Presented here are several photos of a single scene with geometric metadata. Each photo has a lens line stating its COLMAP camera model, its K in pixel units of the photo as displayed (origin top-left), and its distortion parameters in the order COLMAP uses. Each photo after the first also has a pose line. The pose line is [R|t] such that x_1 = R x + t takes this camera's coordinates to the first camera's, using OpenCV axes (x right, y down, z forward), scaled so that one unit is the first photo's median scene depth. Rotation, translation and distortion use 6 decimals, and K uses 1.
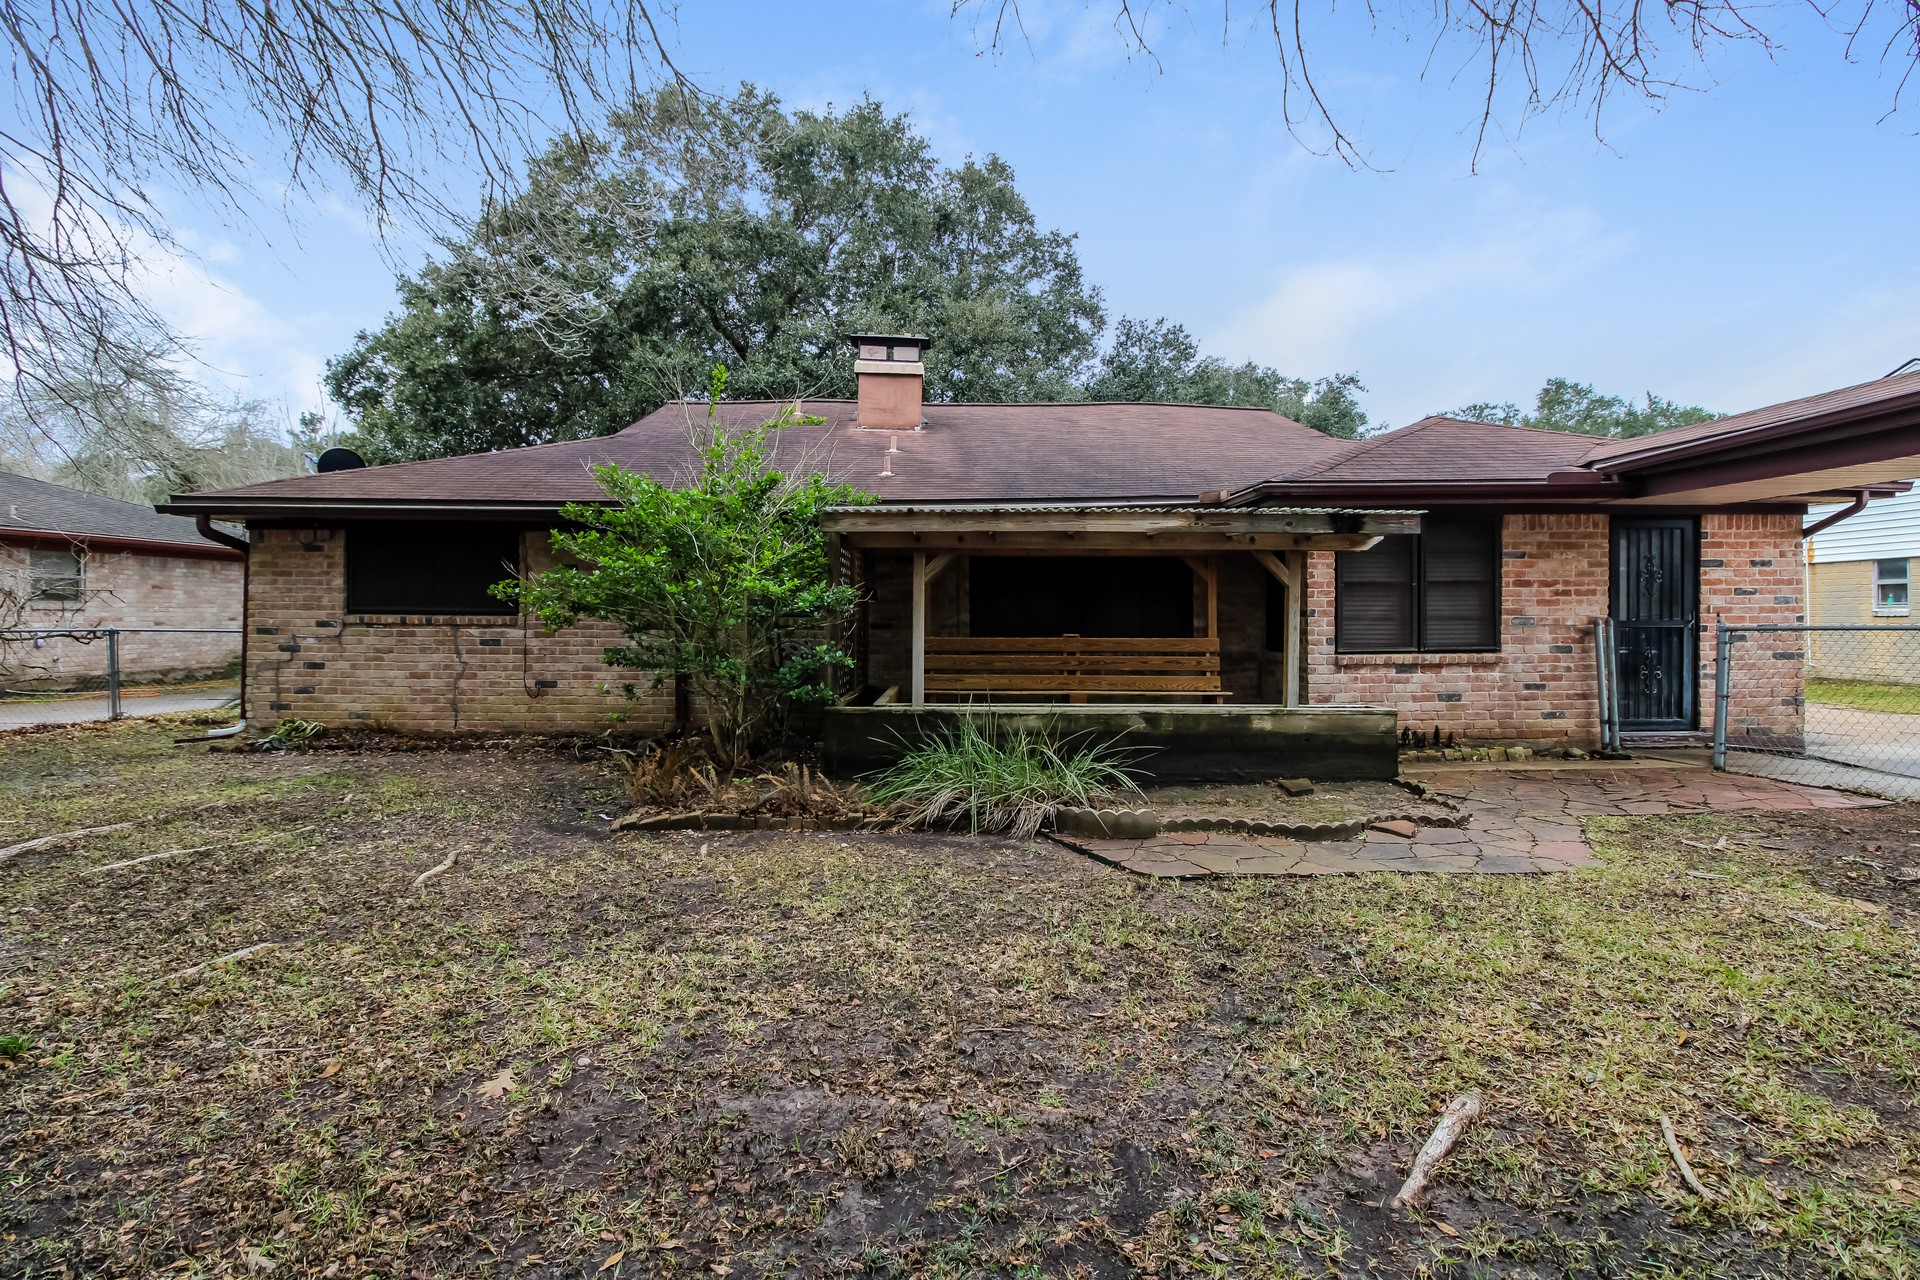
lens RADIAL K [[853.1, 0, 958.2], [0, 853.1, 622.7], [0, 0, 1]] dist [-0.004223, -0.000246]
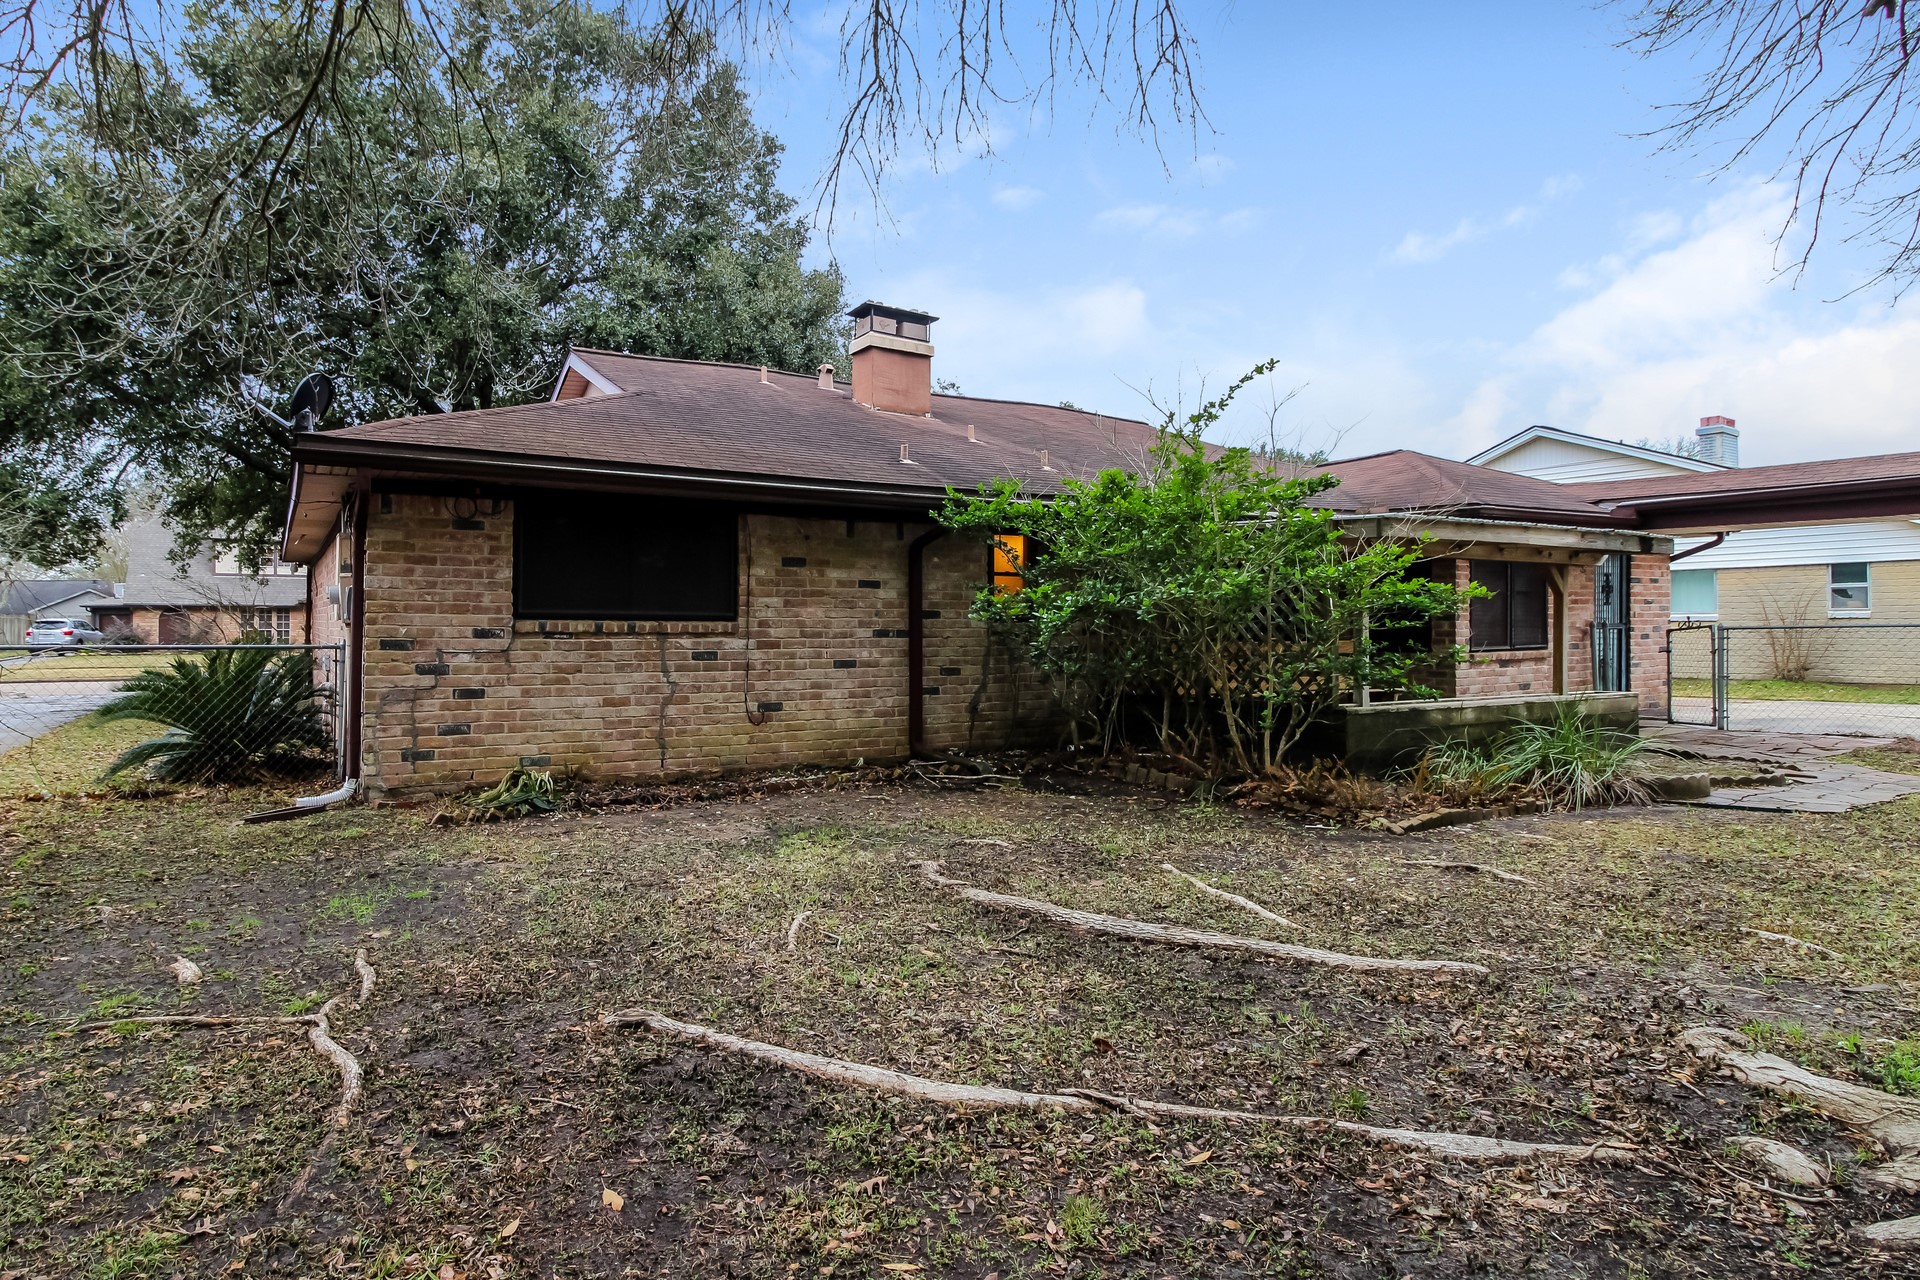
lens RADIAL K [[949.7, 0, 957.3], [0, 949.7, 638.1], [0, 0, 1]] dist [0.005236, 0.000209]
pose [[0.900321, -0.009837, 0.435116, -0.730285], [0.007817, 0.999949, 0.006433, 0.003180], [-0.435157, -0.002391, 0.900351, 0.125861]]
